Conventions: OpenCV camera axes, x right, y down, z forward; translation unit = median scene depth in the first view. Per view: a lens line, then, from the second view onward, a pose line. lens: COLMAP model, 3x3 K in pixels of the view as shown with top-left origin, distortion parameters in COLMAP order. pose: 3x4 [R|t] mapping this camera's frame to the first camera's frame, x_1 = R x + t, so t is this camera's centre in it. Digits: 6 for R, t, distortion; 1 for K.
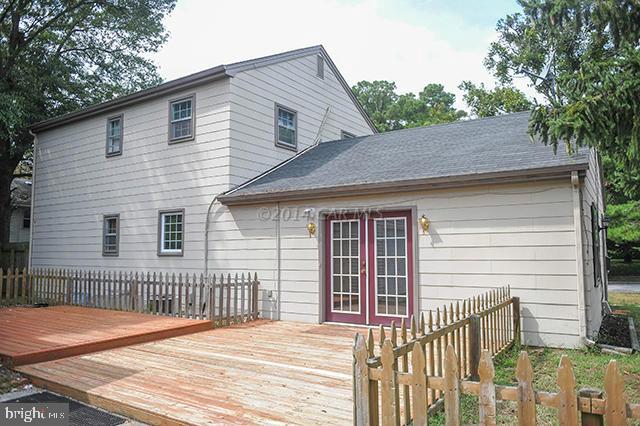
lens RADIAL K [[469.6, 0, 320.0], [0, 469.6, 213.0], [0, 0, 1]] dist [-0.033979, -0.002074]
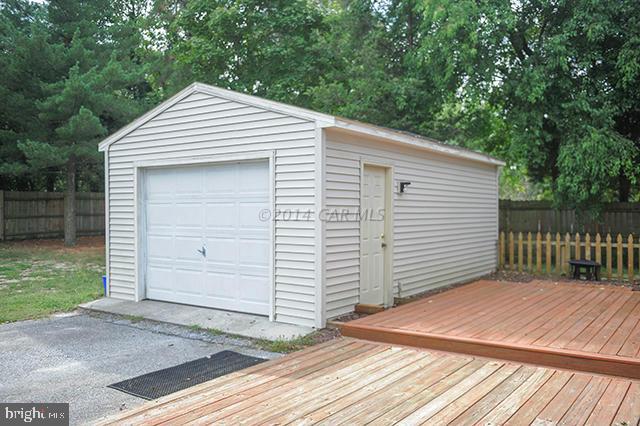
lens RADIAL K [[557.7, 0, 320.0], [0, 557.7, 213.0], [0, 0, 1]] dist [-0.004311, -0.001411]
pose [[-0.031861, 0.005362, -0.999478, 0.276493], [0.084734, 0.996400, 0.002645, 0.042737], [0.995894, -0.084606, -0.032201, 0.575791]]
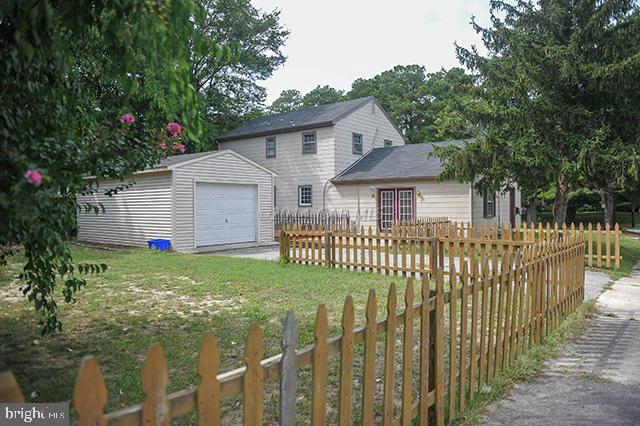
lens RADIAL K [[437.9, 0, 320.0], [0, 437.9, 213.0], [0, 0, 1]] dist [-0.047849, -0.003290]
pose [[0.996311, -0.000104, -0.085820, -0.085611], [0.008634, 0.995046, 0.099039, -0.087031], [0.085384, -0.099414, 0.991376, -1.107013]]
